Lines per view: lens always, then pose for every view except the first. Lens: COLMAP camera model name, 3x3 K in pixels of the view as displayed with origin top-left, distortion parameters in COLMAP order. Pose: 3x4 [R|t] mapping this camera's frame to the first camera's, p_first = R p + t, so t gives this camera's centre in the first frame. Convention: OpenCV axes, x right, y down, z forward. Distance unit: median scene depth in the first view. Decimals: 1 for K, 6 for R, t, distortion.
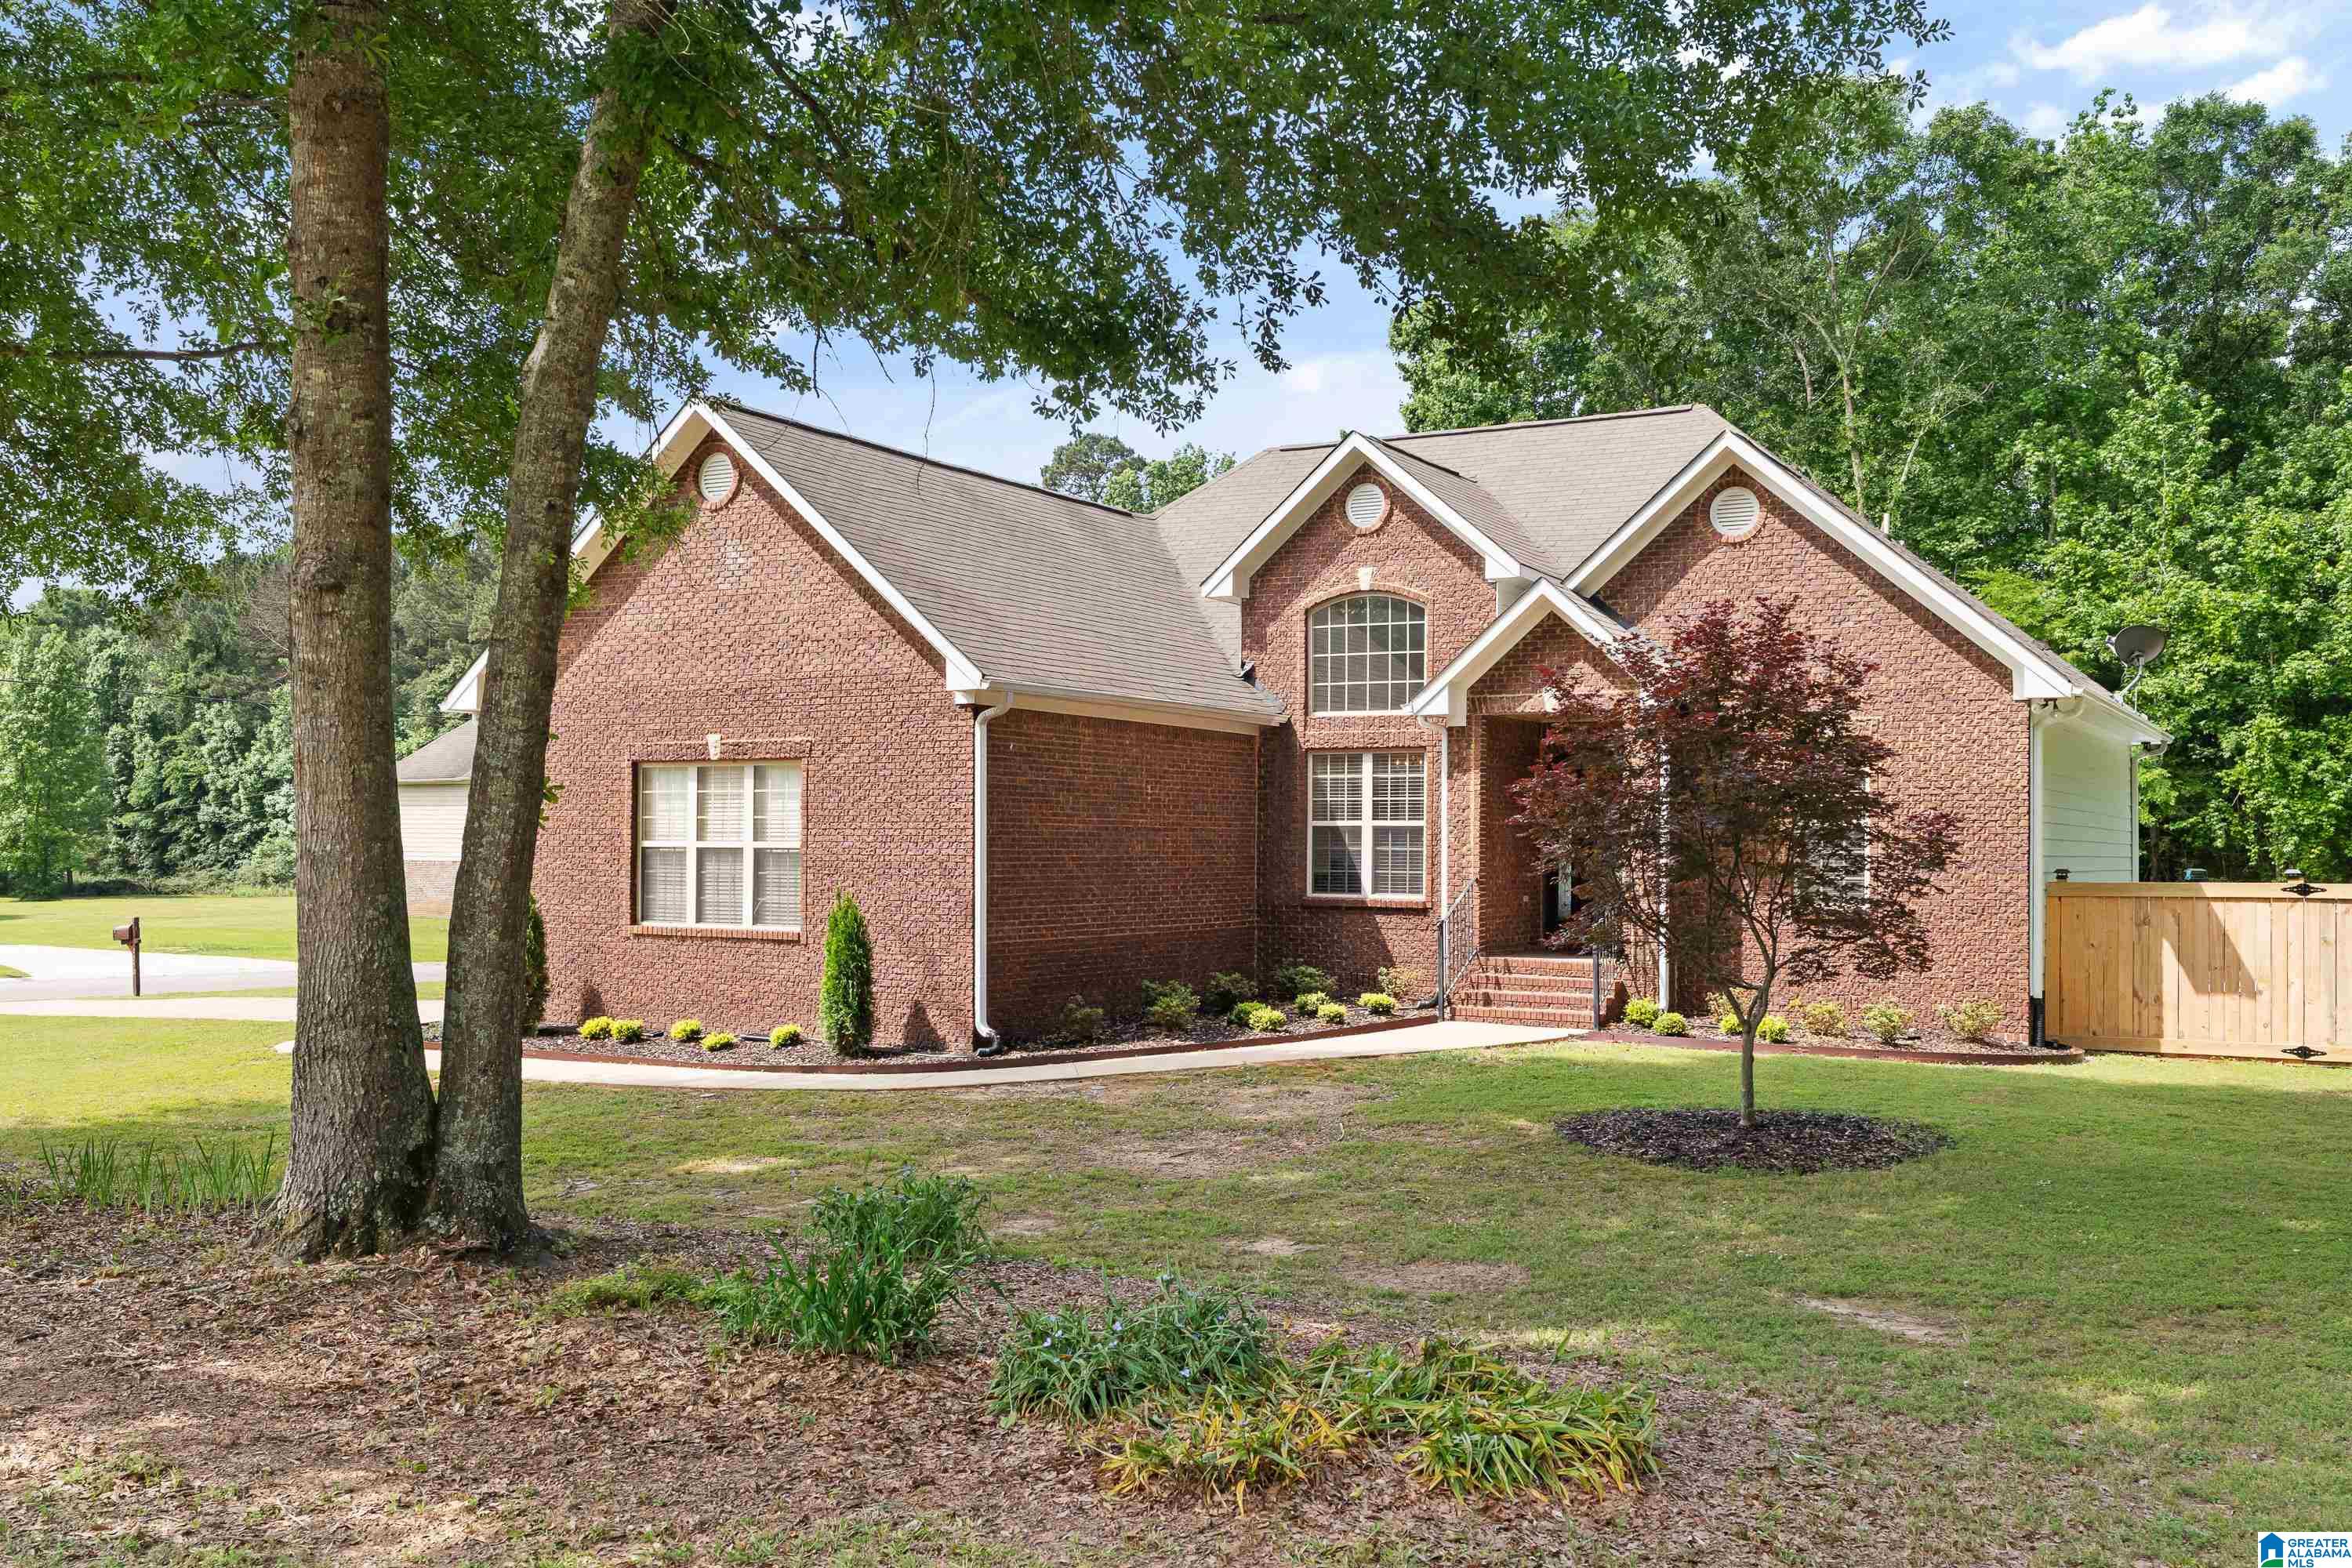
lens RADIAL K [[2160.9, 0, 1187.8], [0, 2160.9, 787.7], [0, 0, 1]] dist [0.002748, -0.008352]
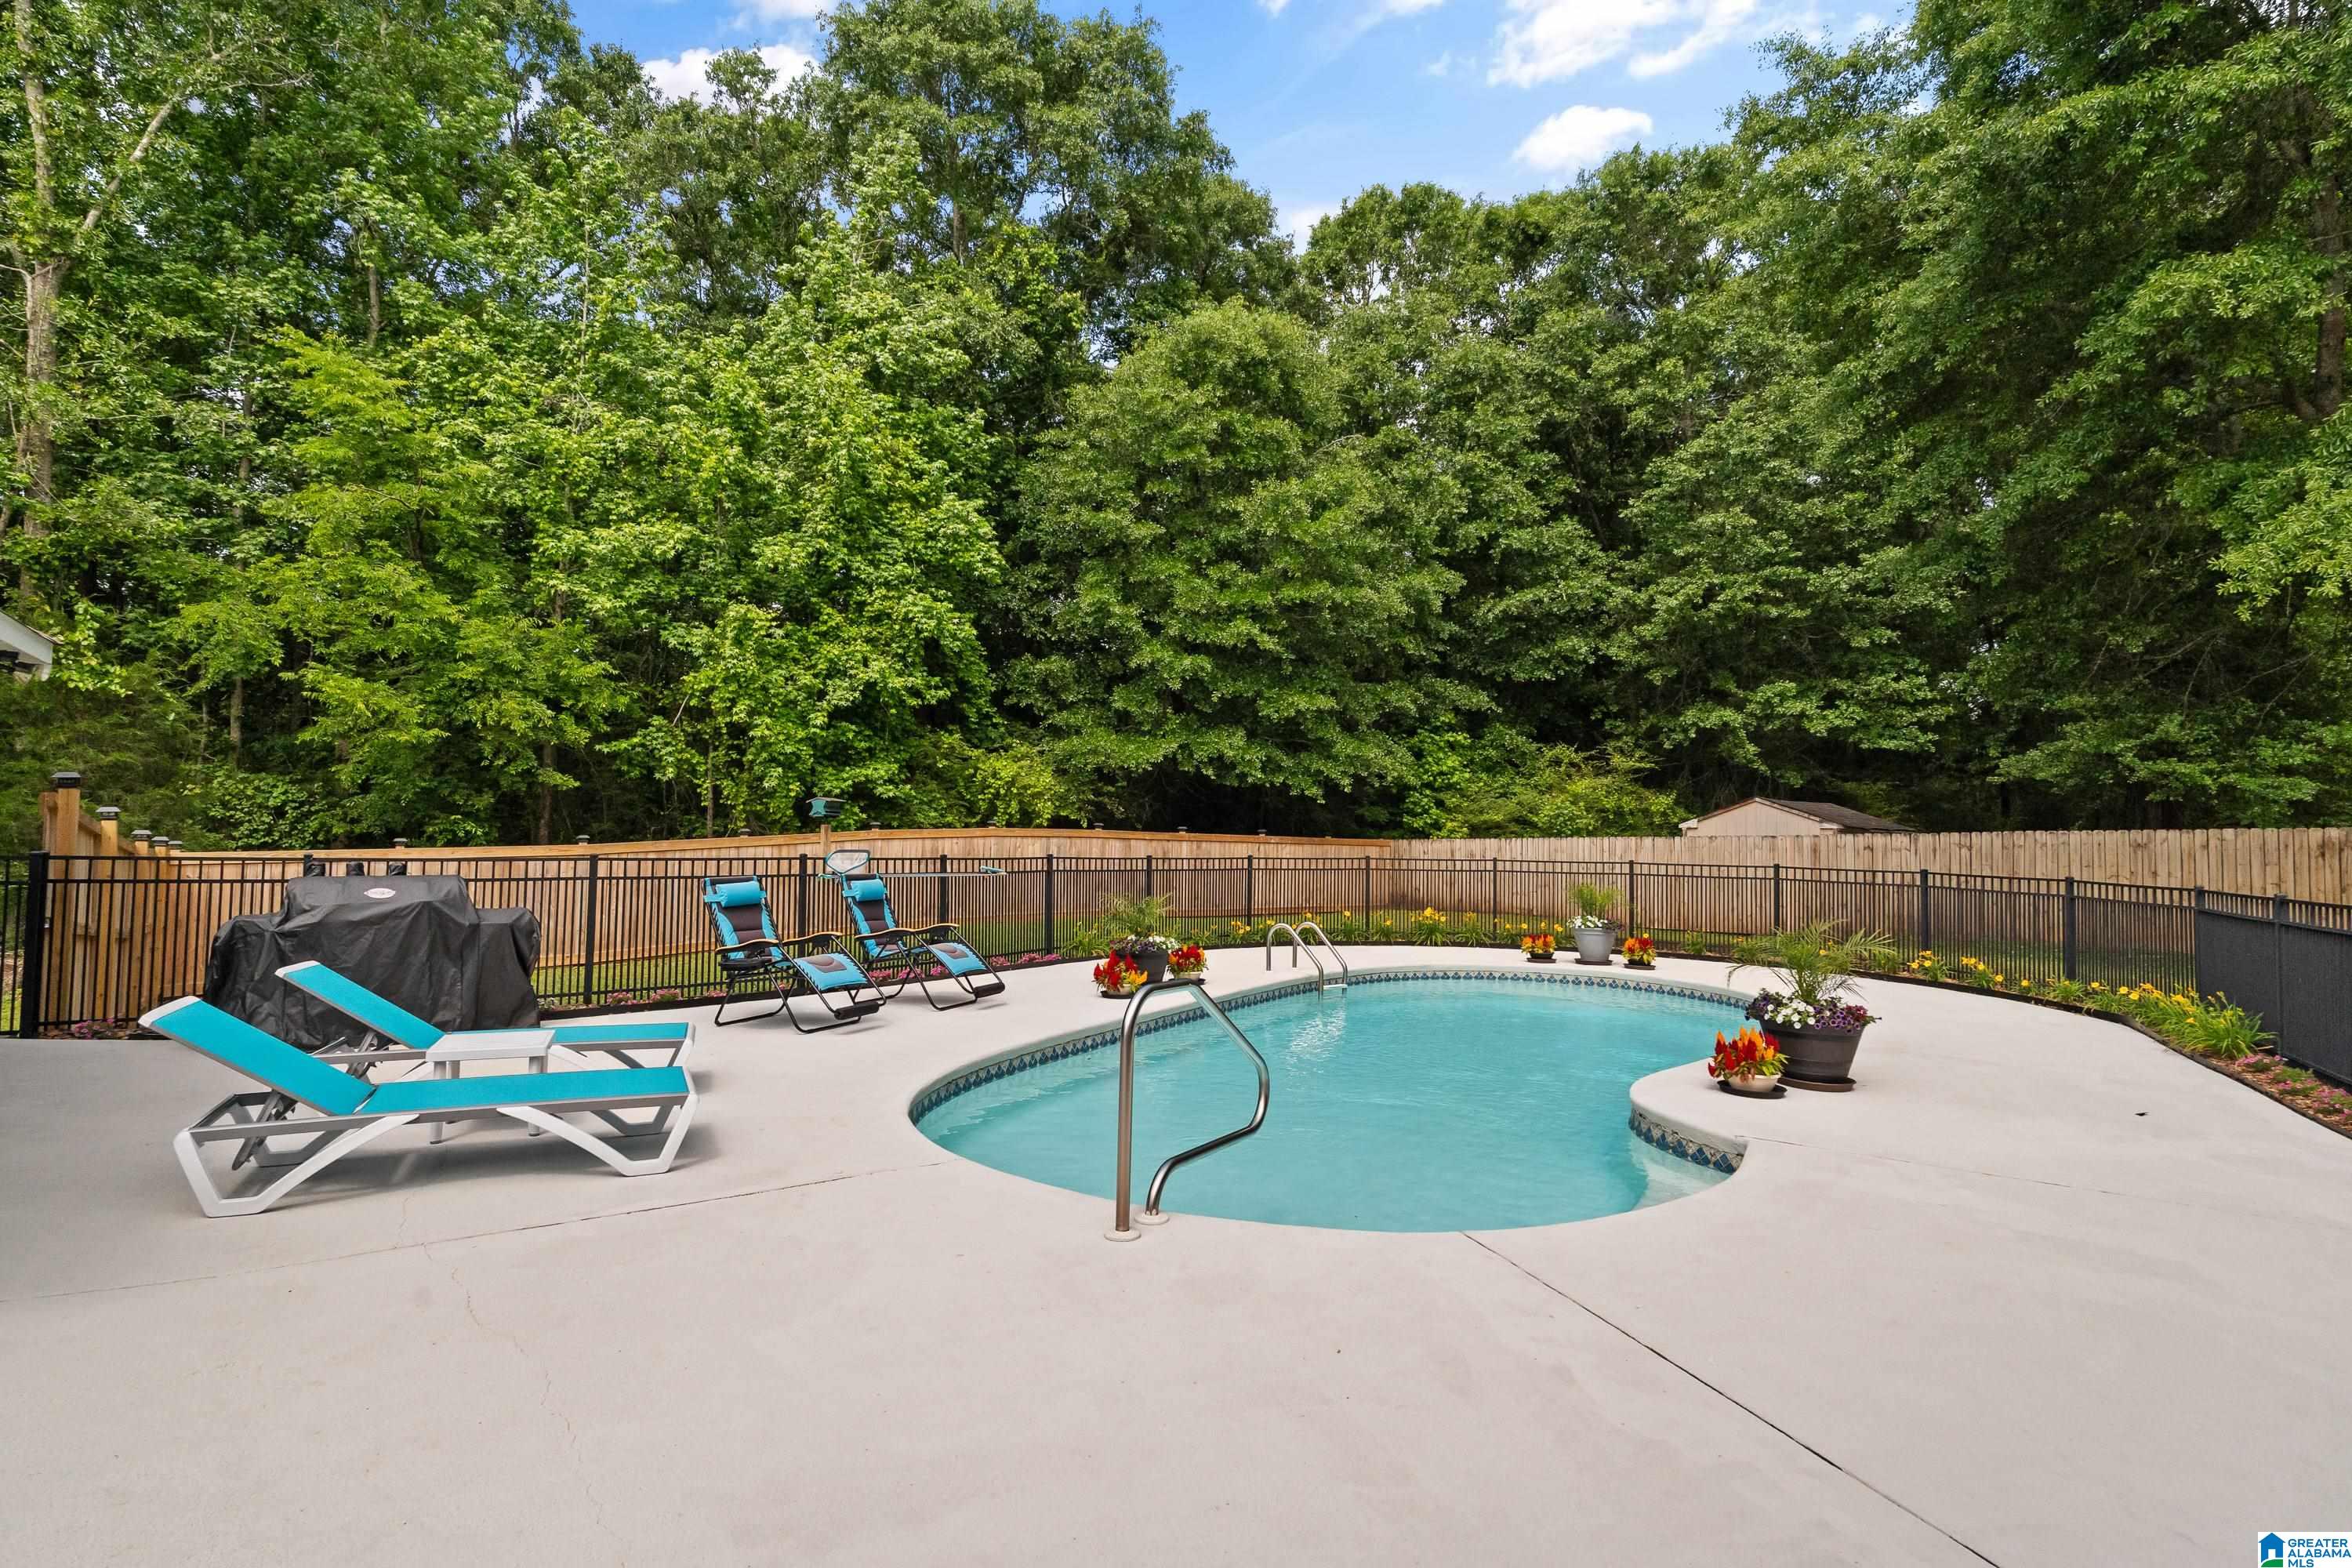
lens RADIAL K [[1192.7, 0, 1176.0], [0, 1192.7, 784.0], [0, 0, 1]] dist [0.002098, 0.000358]
pose [[0.445055, 0.044956, 0.894374, 0.398117], [-0.039180, 0.998760, -0.030706, 0.072973], [-0.894646, -0.021375, 0.446265, 1.382504]]
